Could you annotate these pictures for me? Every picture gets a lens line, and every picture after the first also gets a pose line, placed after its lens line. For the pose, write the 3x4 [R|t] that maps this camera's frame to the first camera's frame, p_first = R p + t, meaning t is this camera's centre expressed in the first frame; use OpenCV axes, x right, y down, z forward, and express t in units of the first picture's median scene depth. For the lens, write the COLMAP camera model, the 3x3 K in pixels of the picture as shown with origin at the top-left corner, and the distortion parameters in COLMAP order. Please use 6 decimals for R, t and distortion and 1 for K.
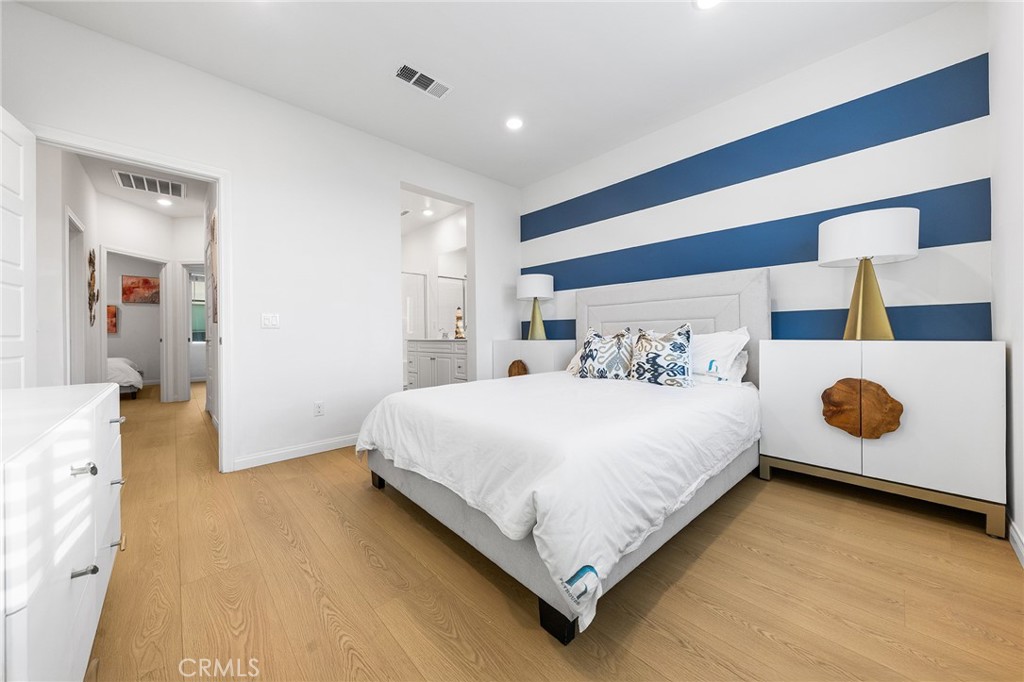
lens RADIAL K [[355.3, 0, 517.8], [0, 355.3, 333.1], [0, 0, 1]] dist [0.006993, -0.000018]
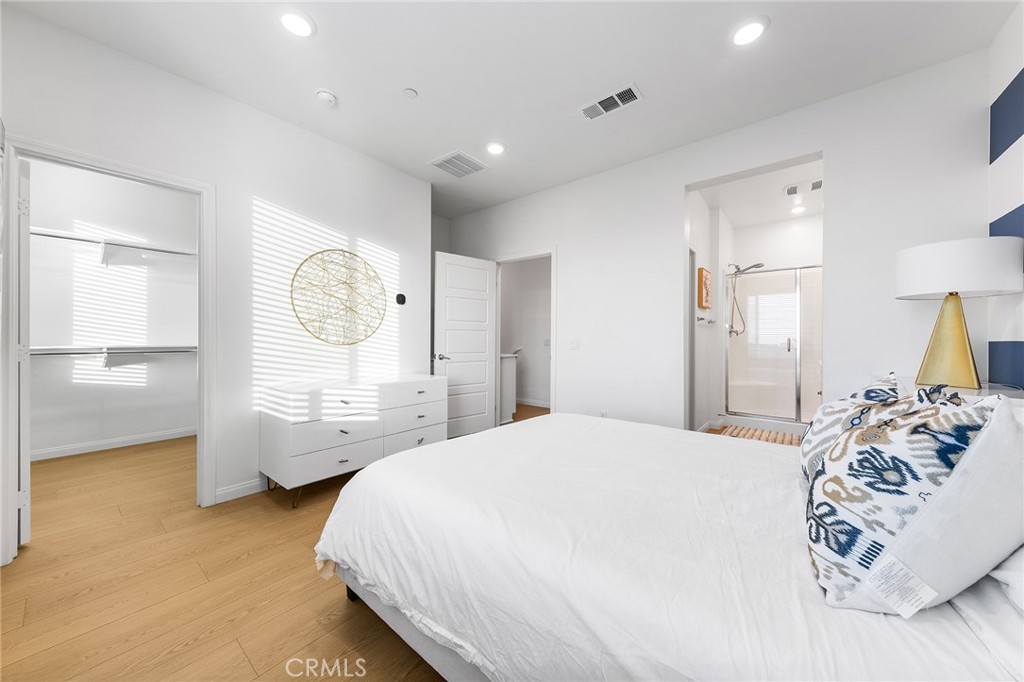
lens RADIAL K [[355.3, 0, 511.1], [0, 355.3, 340.4], [0, 0, 1]] dist [0.006993, -0.000018]
pose [[0.139670, 0.015363, -0.990079, 0.704107], [0.000602, 0.999878, 0.015600, -0.075711], [0.990198, -0.002775, 0.139643, 0.627369]]
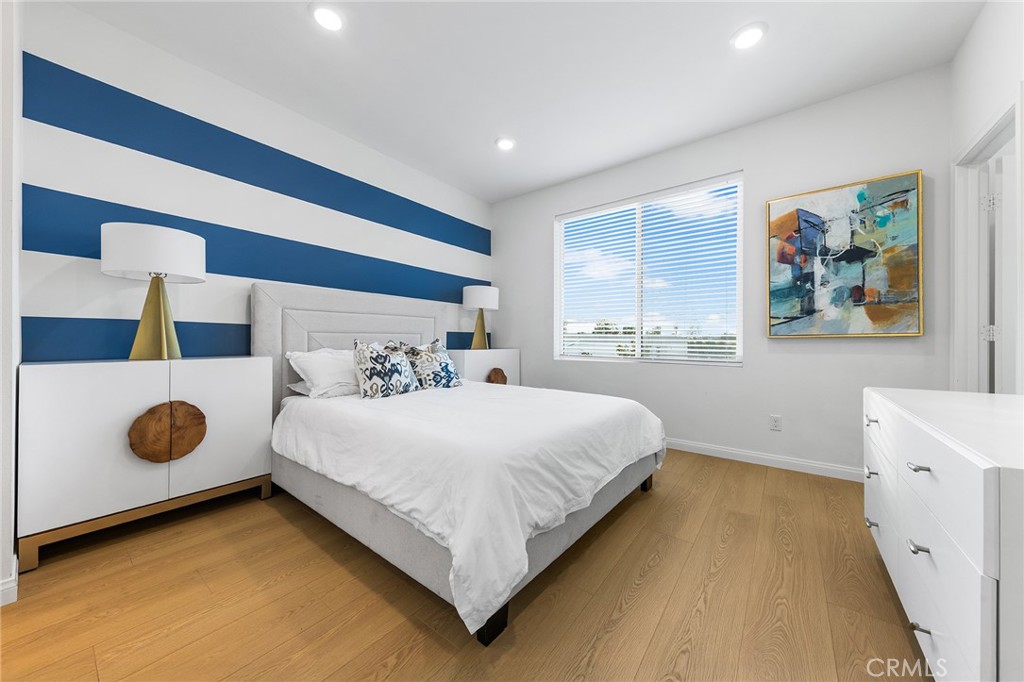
lens RADIAL K [[355.3, 0, 515.6], [0, 355.3, 341.8], [0, 0, 1]] dist [0.006993, -0.000018]
pose [[-0.152605, 0.010409, 0.988232, -0.849960], [0.000602, 0.999945, -0.010440, -0.000274], [-0.988287, -0.000998, -0.152603, 0.959197]]
